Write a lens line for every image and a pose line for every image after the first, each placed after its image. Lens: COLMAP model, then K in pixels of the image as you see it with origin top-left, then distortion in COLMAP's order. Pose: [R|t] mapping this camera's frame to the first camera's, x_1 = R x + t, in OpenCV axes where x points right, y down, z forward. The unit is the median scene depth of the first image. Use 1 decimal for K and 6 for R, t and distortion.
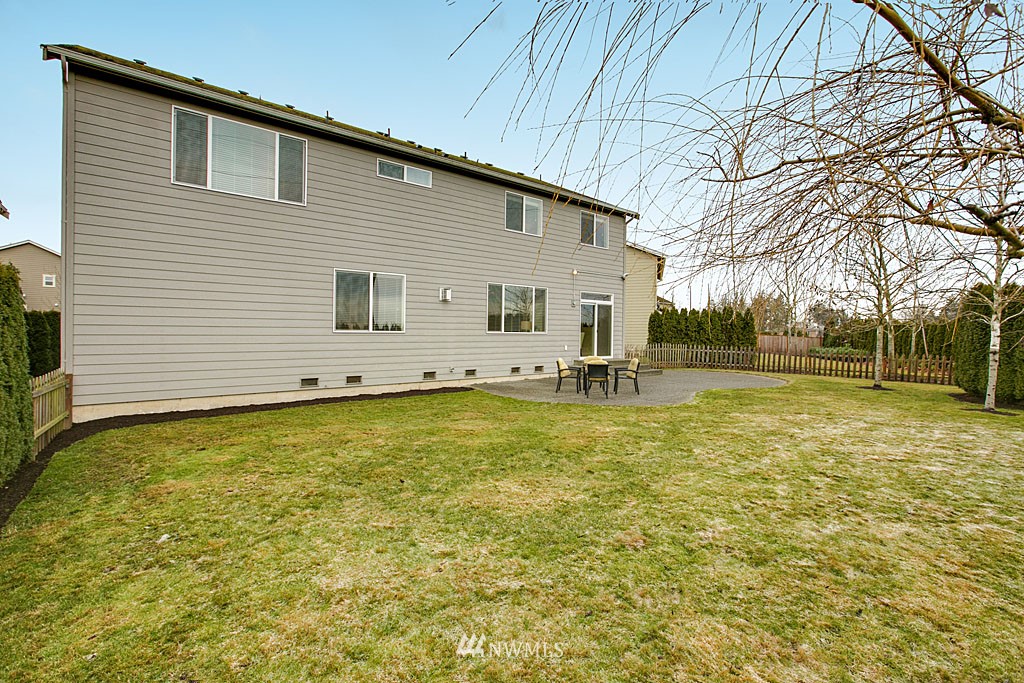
lens RADIAL K [[457.3, 0, 512.6], [0, 457.3, 336.4], [0, 0, 1]] dist [-0.000790, 0.001226]
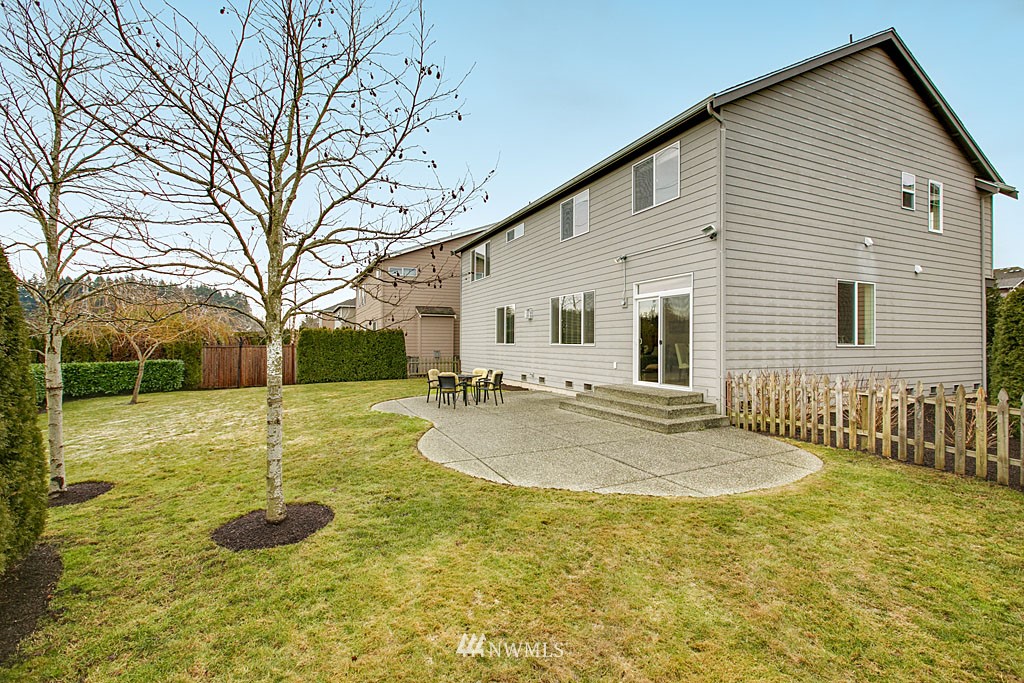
lens RADIAL K [[457.3, 0, 511.8], [0, 457.3, 342.6], [0, 0, 1]] dist [-0.000790, 0.001226]
pose [[-0.226498, -0.016773, -0.973867, 0.937833], [-0.017492, 0.999761, -0.013151, 0.001710], [0.973855, 0.014056, -0.226737, 1.075369]]
